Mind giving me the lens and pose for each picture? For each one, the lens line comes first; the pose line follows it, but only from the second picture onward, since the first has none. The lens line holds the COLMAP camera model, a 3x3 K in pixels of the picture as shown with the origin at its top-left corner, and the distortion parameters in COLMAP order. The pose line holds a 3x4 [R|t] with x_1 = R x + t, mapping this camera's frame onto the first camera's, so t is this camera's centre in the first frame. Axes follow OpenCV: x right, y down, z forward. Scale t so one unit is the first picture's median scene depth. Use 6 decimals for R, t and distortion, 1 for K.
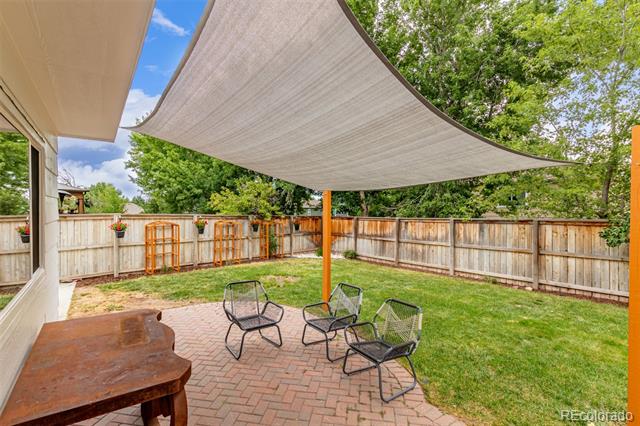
lens RADIAL K [[308.0, 0, 320.0], [0, 308.0, 213.0], [0, 0, 1]] dist [0.002368, 0.000337]
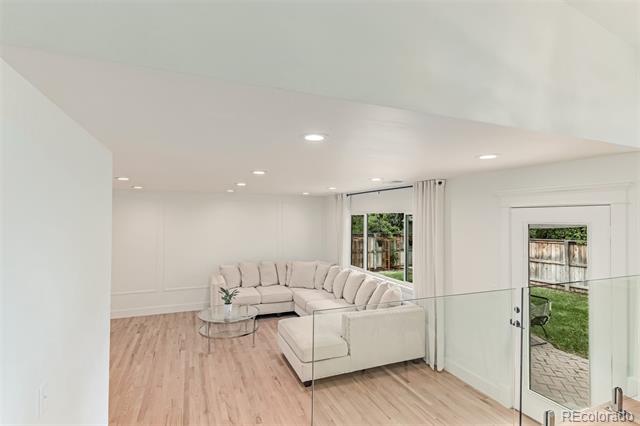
lens RADIAL K [[308.0, 0, 320.0], [0, 308.0, 213.0], [0, 0, 1]] dist [0.002368, 0.000337]
pose [[0.965930, -0.002841, -0.258789, -0.147215], [-0.007210, 0.999256, -0.037880, -0.032136], [0.258704, 0.038455, 0.965191, -0.322341]]
